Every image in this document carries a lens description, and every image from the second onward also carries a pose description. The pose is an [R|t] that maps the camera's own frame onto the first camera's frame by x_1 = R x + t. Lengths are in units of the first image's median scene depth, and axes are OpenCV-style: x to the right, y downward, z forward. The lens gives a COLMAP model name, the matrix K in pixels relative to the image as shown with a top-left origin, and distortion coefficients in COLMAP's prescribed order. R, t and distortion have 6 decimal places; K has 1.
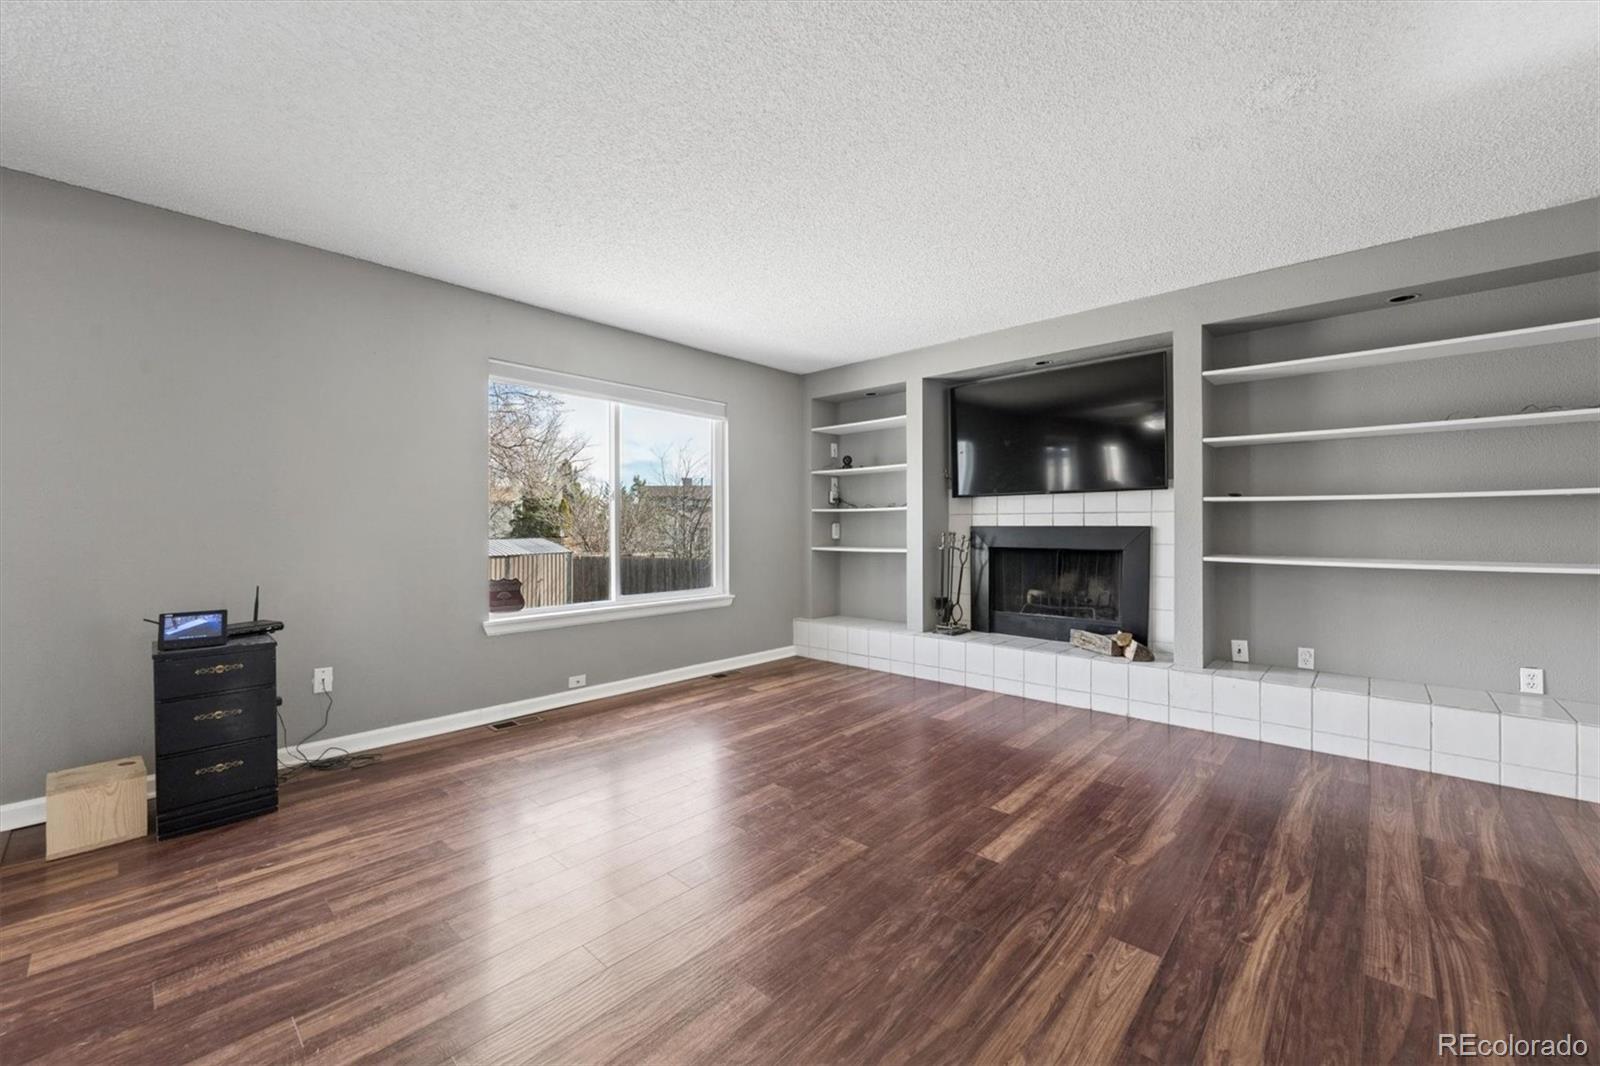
lens RADIAL K [[632.2, 0, 798.3], [0, 632.2, 530.5], [0, 0, 1]] dist [0.011854, -0.000240]
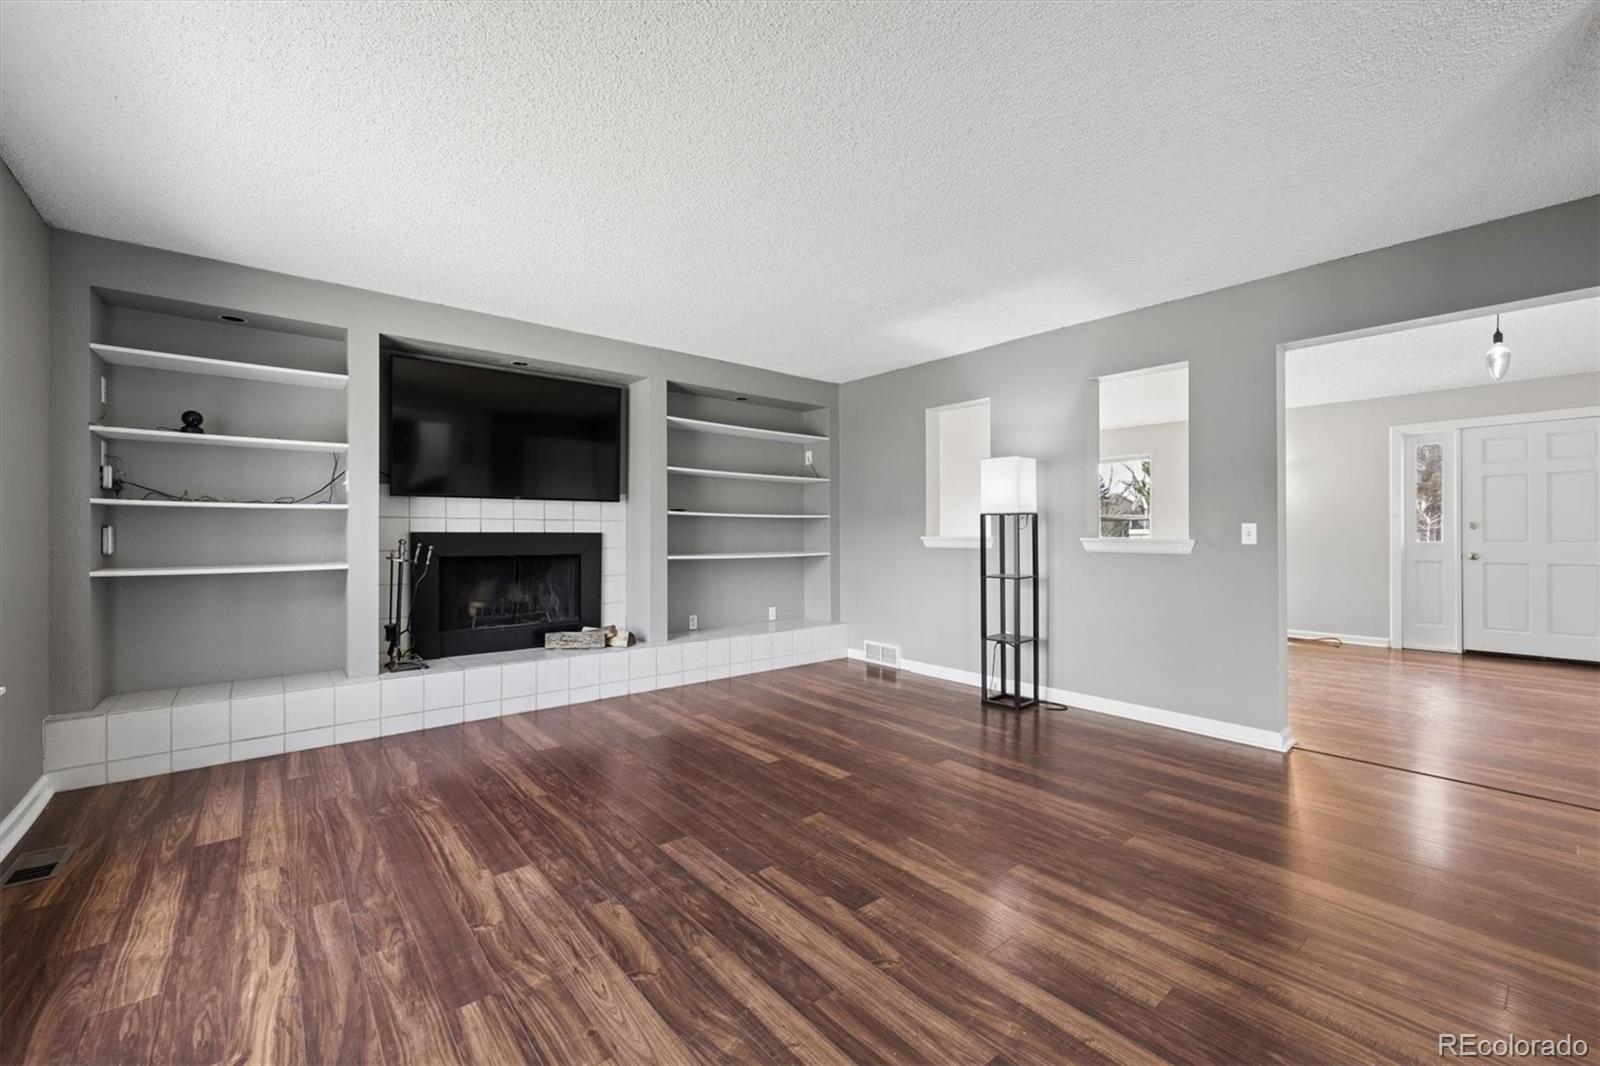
lens RADIAL K [[649.5, 0, 796.3], [0, 649.5, 534.9], [0, 0, 1]] dist [0.002615, 0.000334]
pose [[0.137833, -0.001568, 0.990454, -0.621736], [0.004362, 0.999990, 0.000976, -0.002586], [-0.990446, 0.004185, 0.137838, 0.515952]]
